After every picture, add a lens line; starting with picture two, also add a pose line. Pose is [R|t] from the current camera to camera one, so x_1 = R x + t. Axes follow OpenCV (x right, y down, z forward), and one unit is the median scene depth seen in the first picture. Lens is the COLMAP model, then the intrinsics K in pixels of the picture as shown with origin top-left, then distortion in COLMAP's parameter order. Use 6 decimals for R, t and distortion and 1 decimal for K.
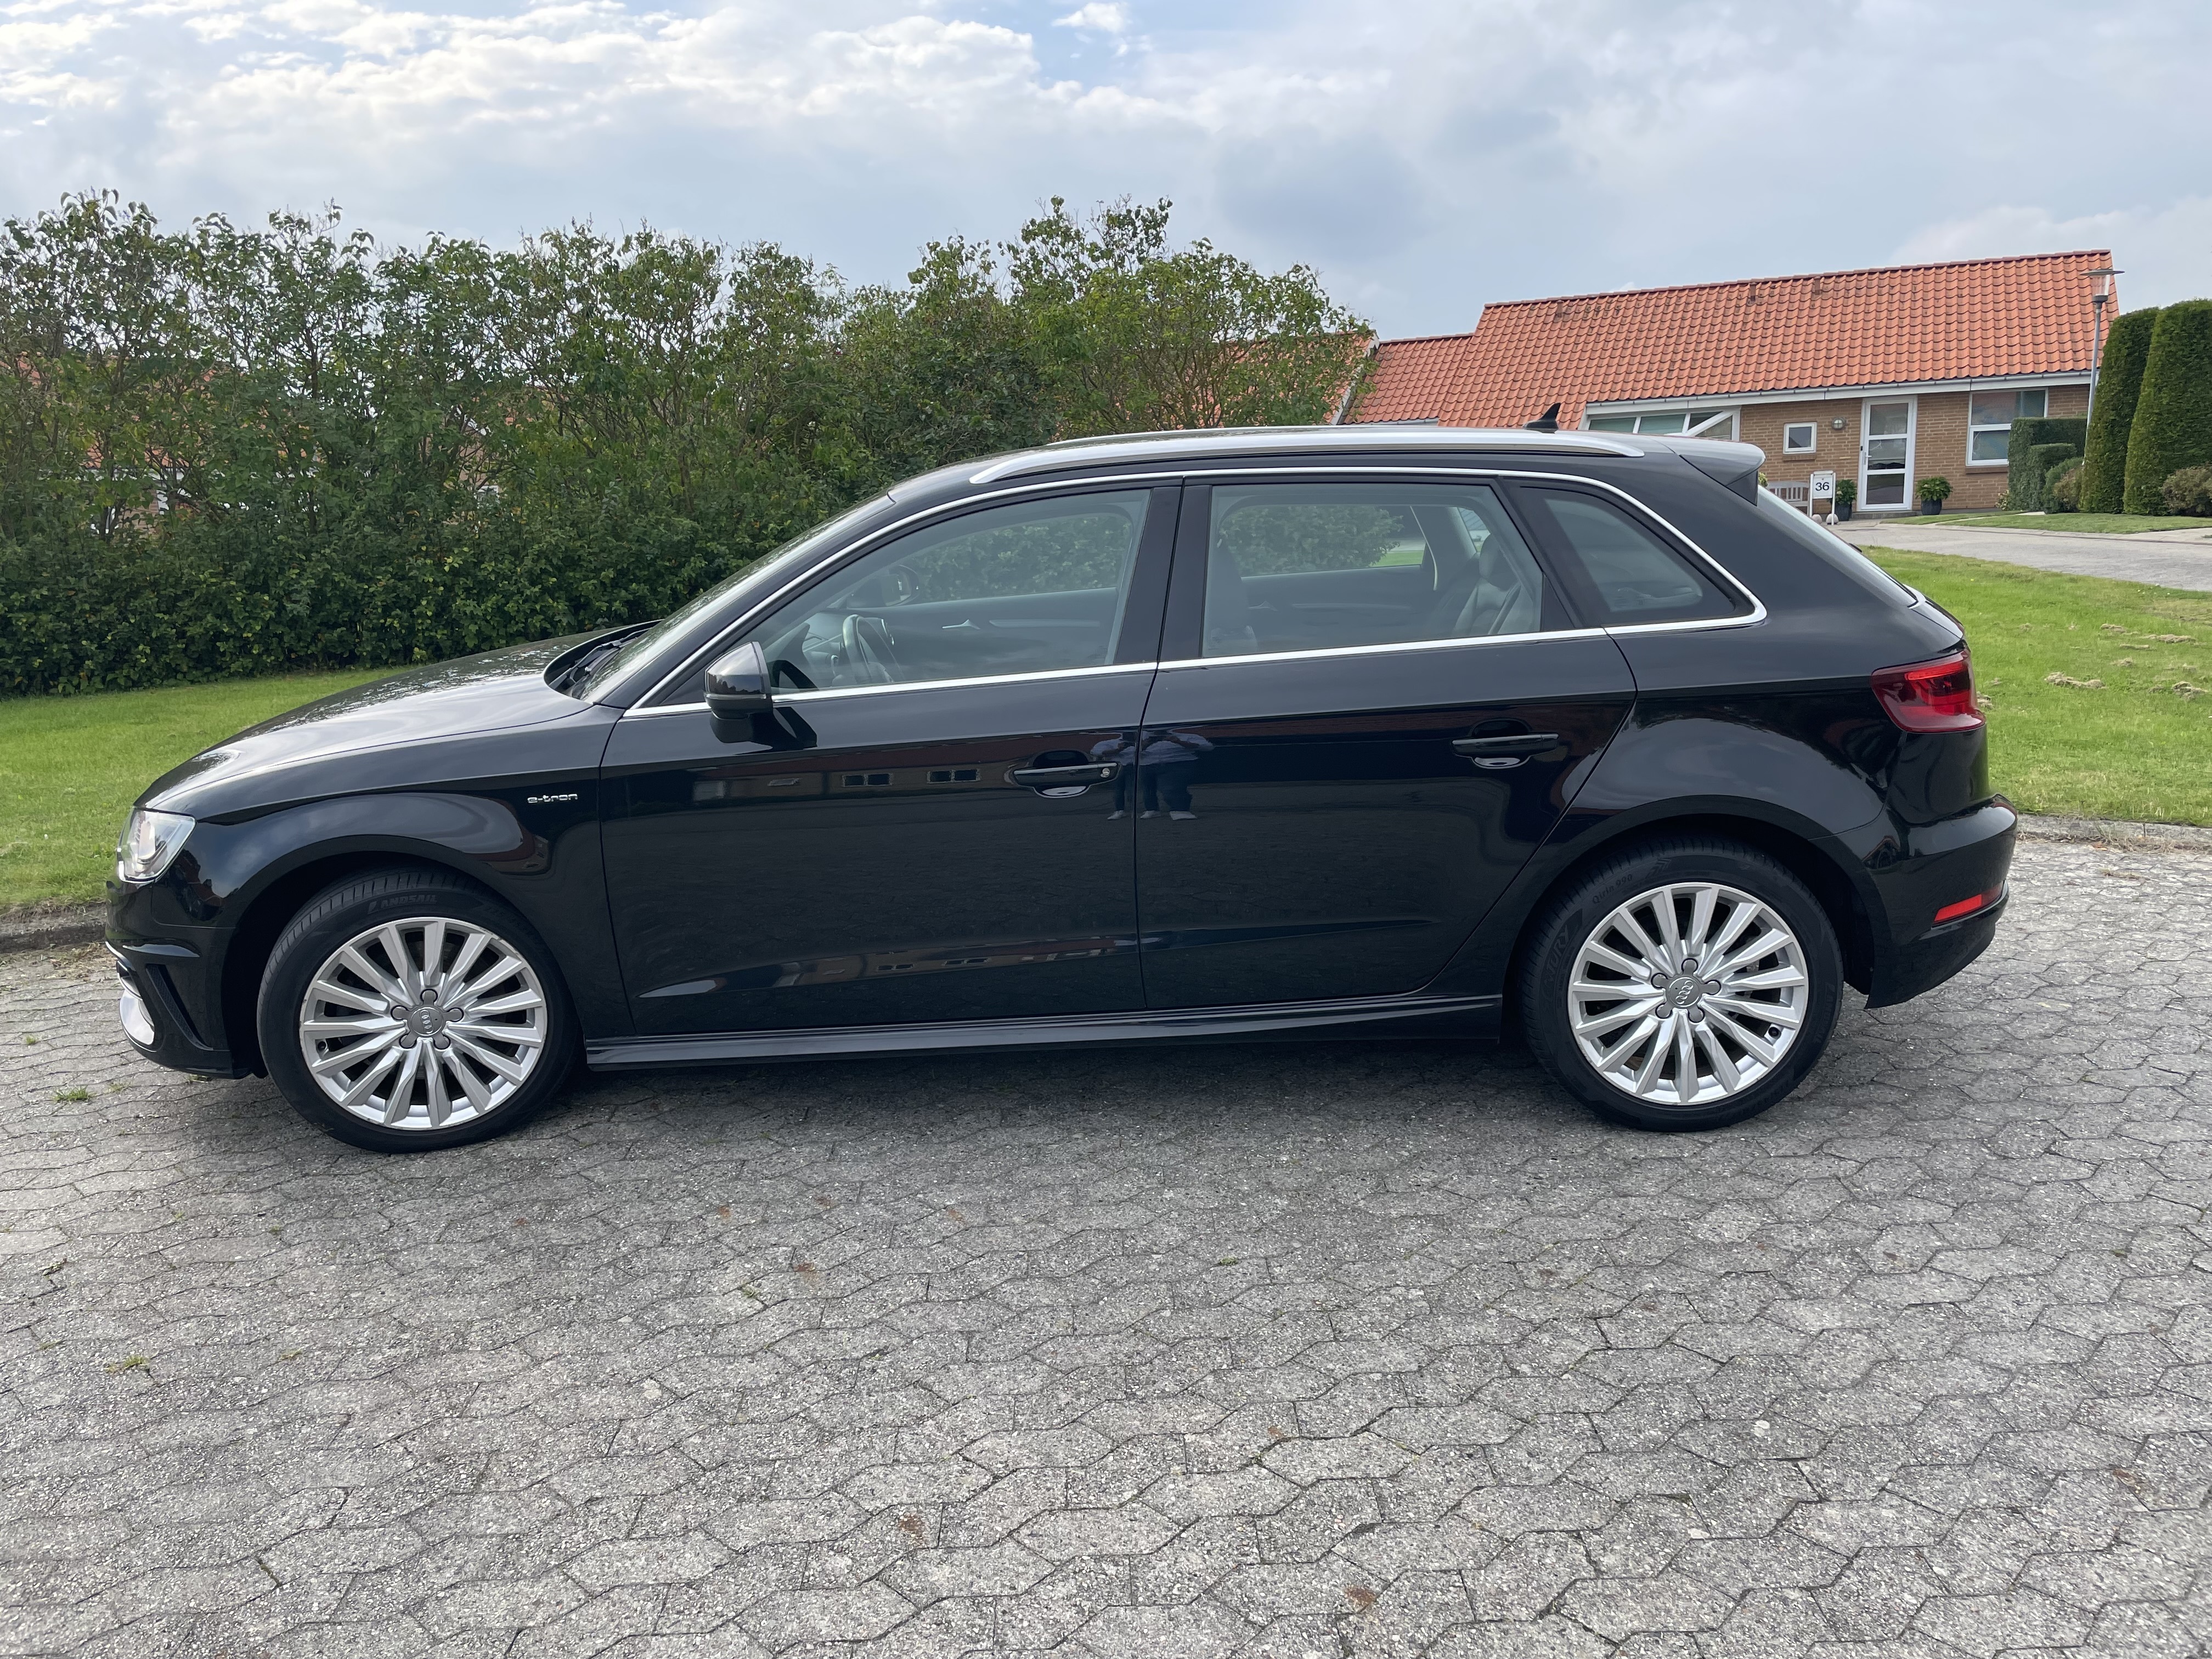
lens RADIAL K [[1665.5, 0, 1106.0], [0, 1665.5, 829.5], [0, 0, 1]] dist [0.073541, -0.101808]
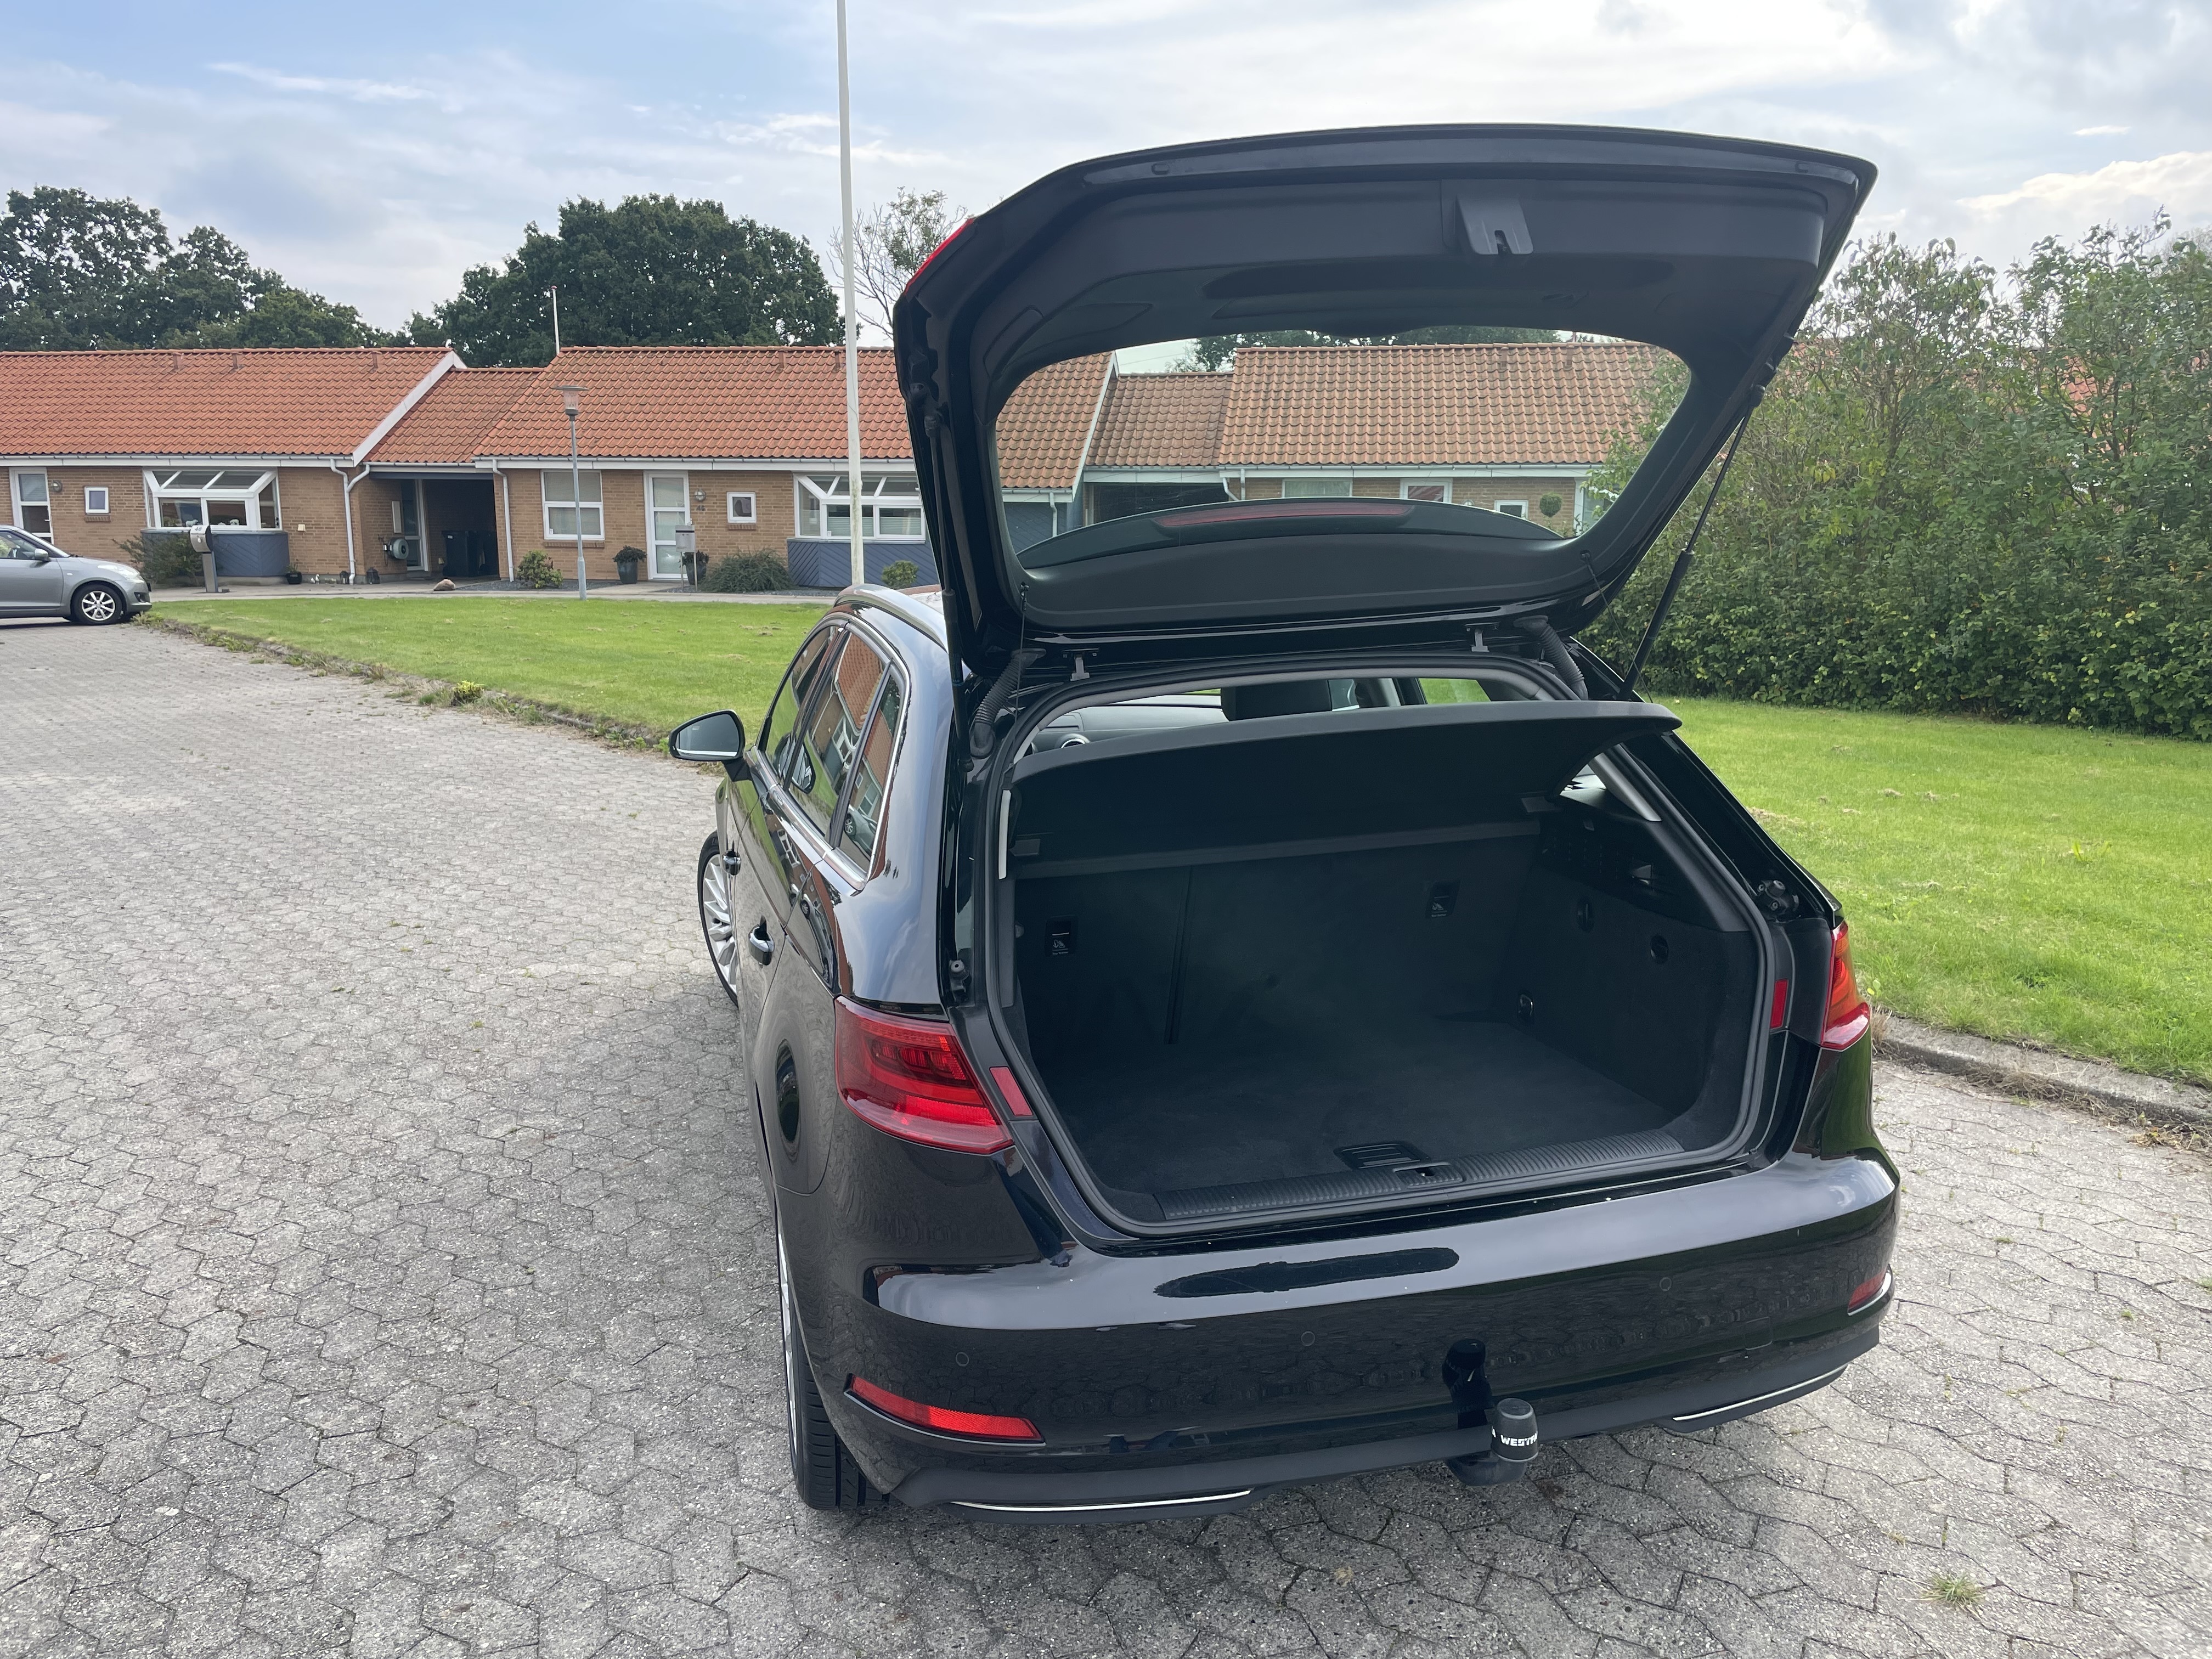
lens RADIAL K [[1716.1, 0, 1106.0], [0, 1716.1, 829.5], [0, 0, 1]] dist [0.091911, -0.130249]
pose [[0.258739, 0.217669, -0.941103, 0.338267], [-0.213537, 0.963064, 0.164040, -0.088709], [0.942049, 0.158516, 0.295663, 0.257775]]
